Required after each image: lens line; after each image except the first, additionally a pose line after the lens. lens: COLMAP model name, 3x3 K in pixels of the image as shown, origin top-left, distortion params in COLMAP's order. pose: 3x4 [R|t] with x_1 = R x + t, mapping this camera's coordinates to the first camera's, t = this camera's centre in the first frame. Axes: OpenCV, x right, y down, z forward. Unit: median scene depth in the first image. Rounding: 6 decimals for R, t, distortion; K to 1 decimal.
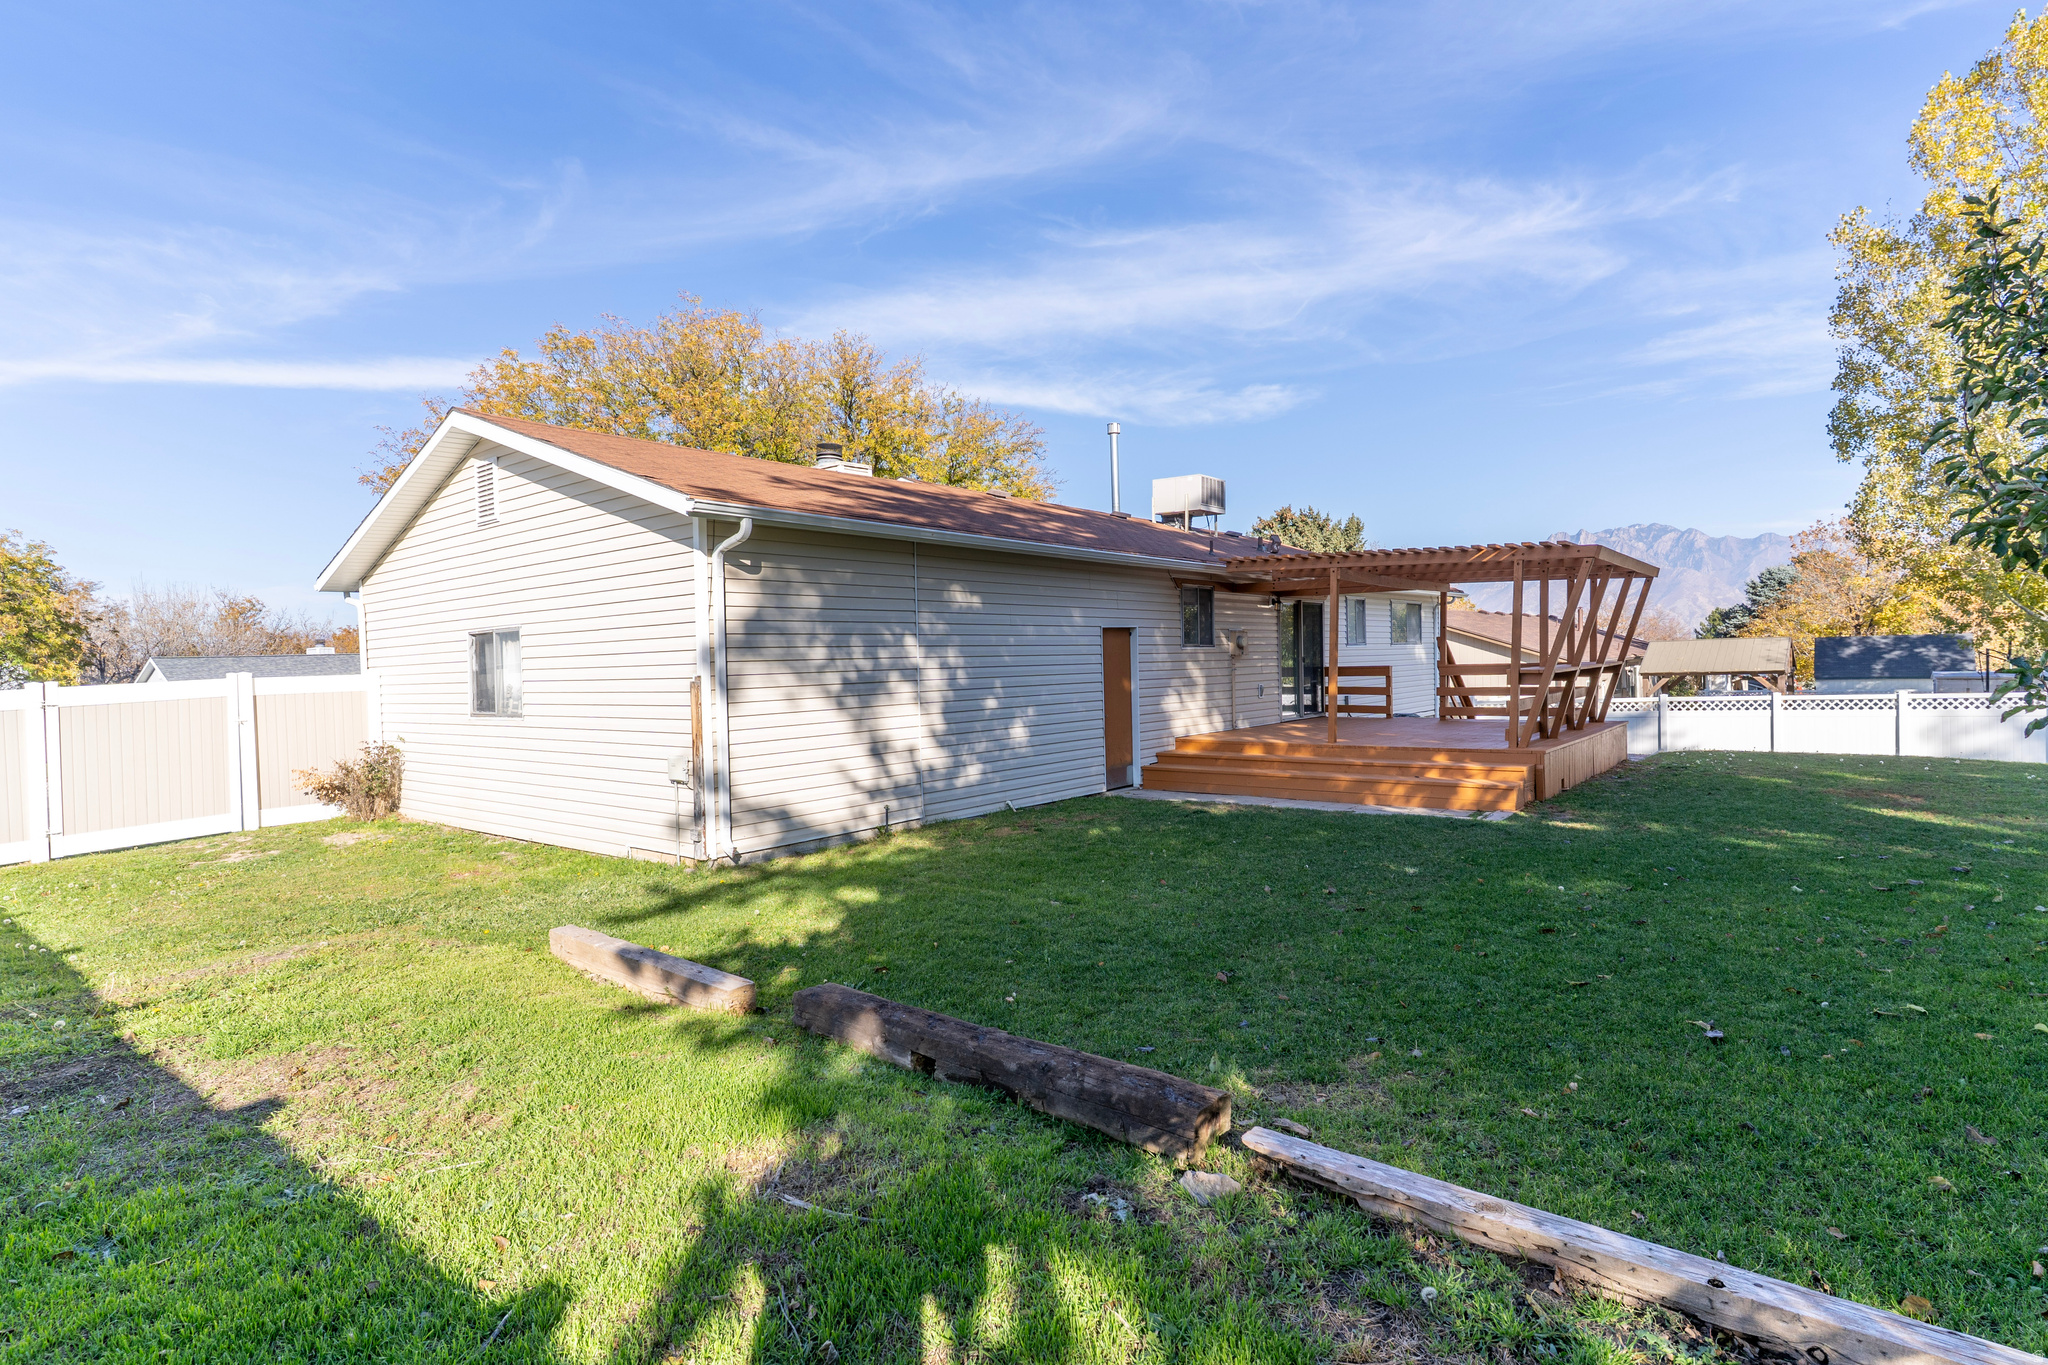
lens RADIAL K [[1035.7, 0, 1049.5], [0, 1035.7, 716.7], [0, 0, 1]] dist [0.003734, -0.000631]
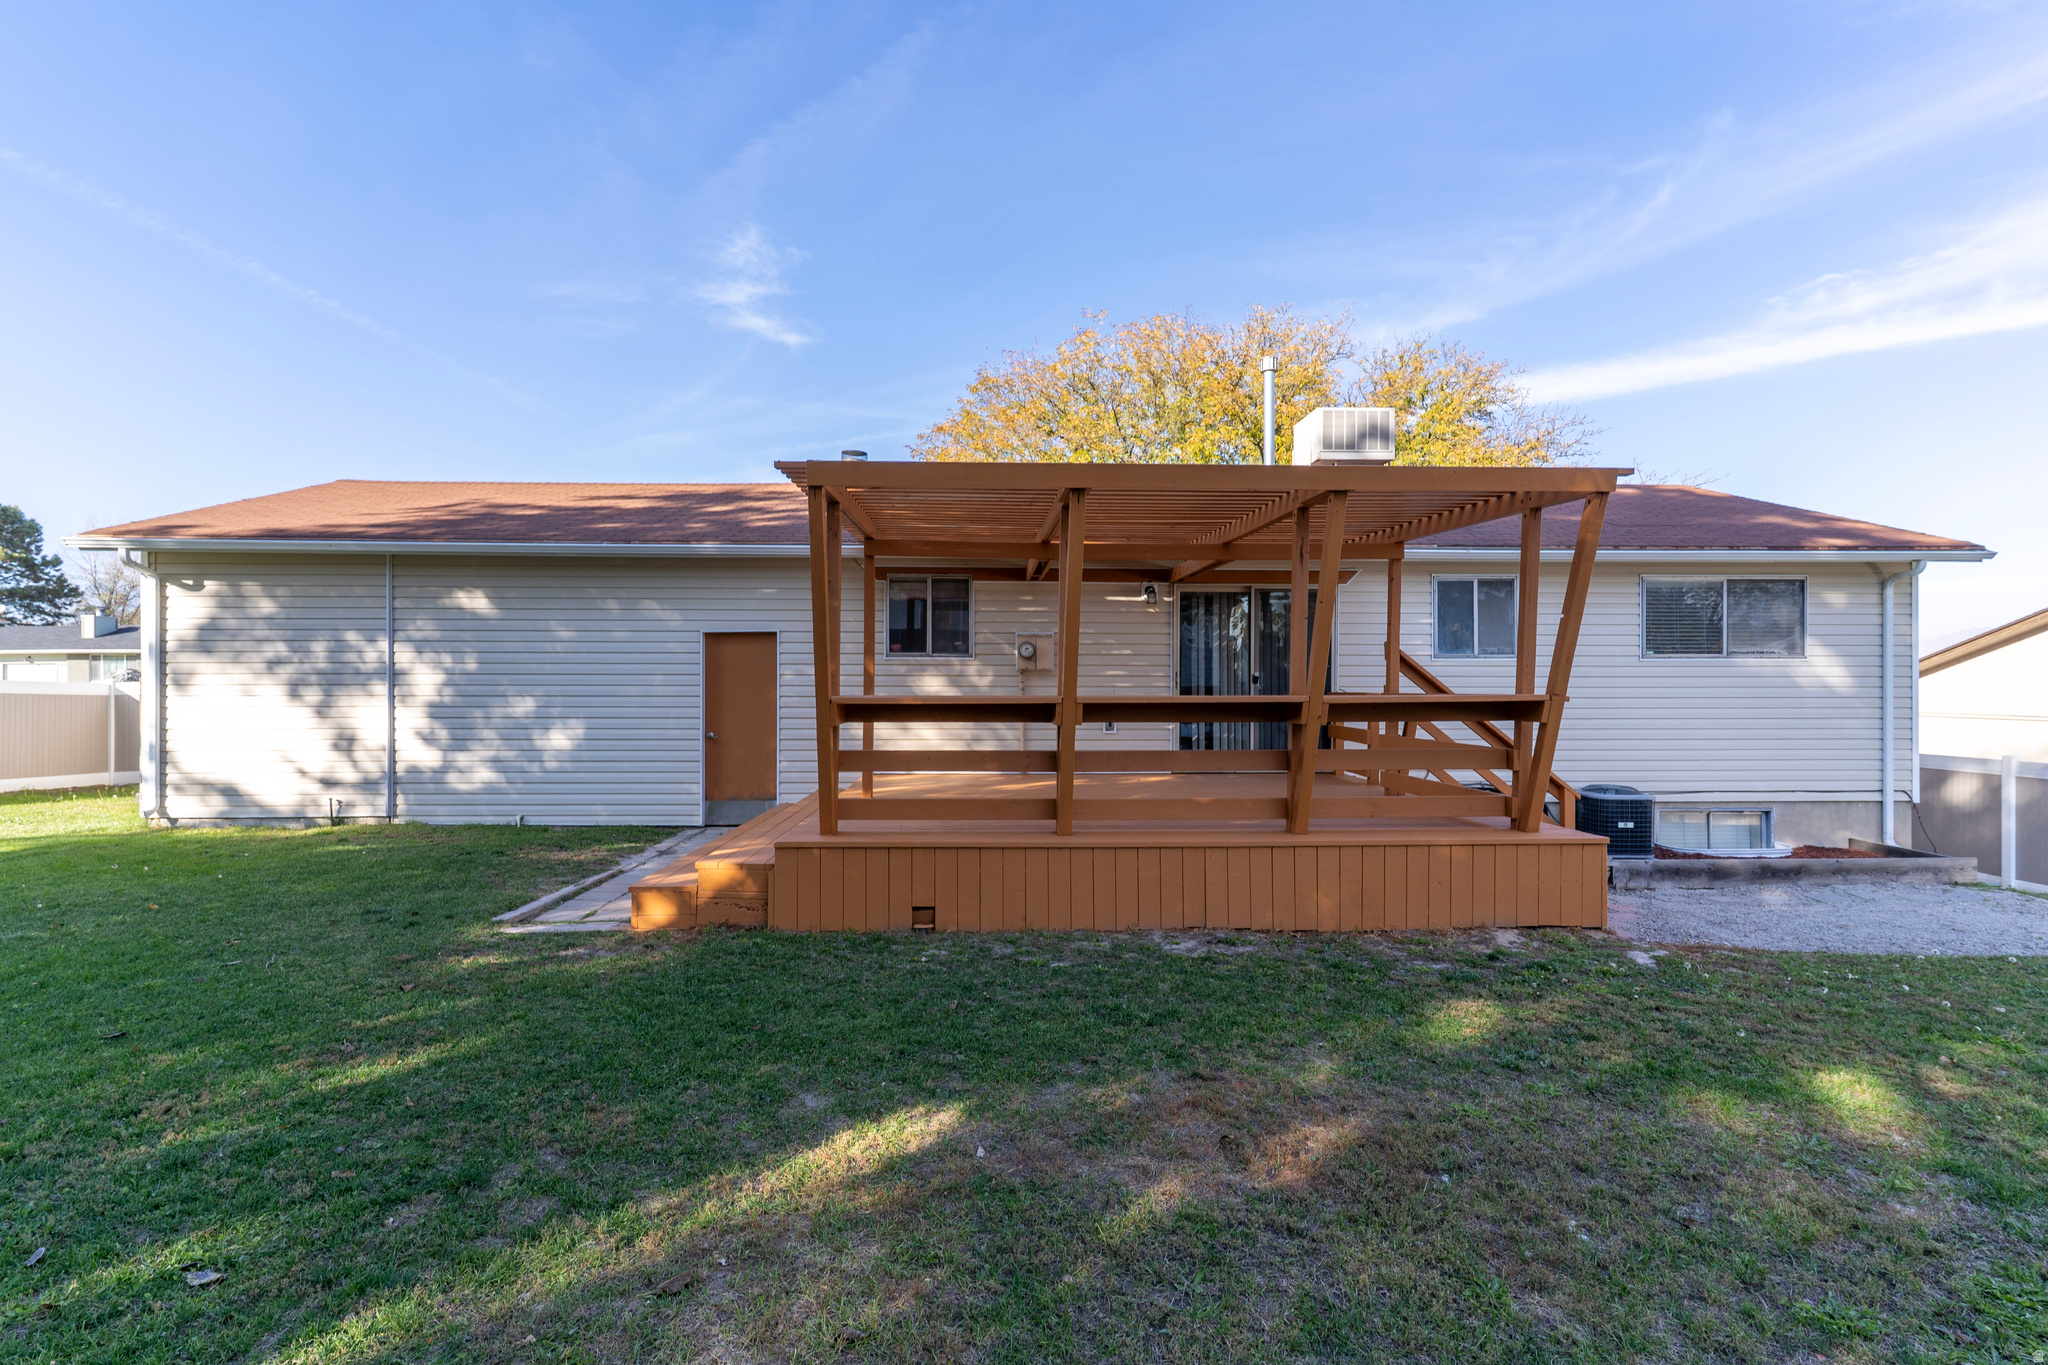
lens RADIAL K [[1035.7, 0, 1011.5], [0, 1035.7, 686.8], [0, 0, 1]] dist [0.003734, -0.000631]
pose [[0.633901, 0.029577, -0.772849, 0.862633], [-0.060639, 0.998093, -0.011540, -0.045887], [0.771034, 0.054180, 0.634485, 0.649589]]
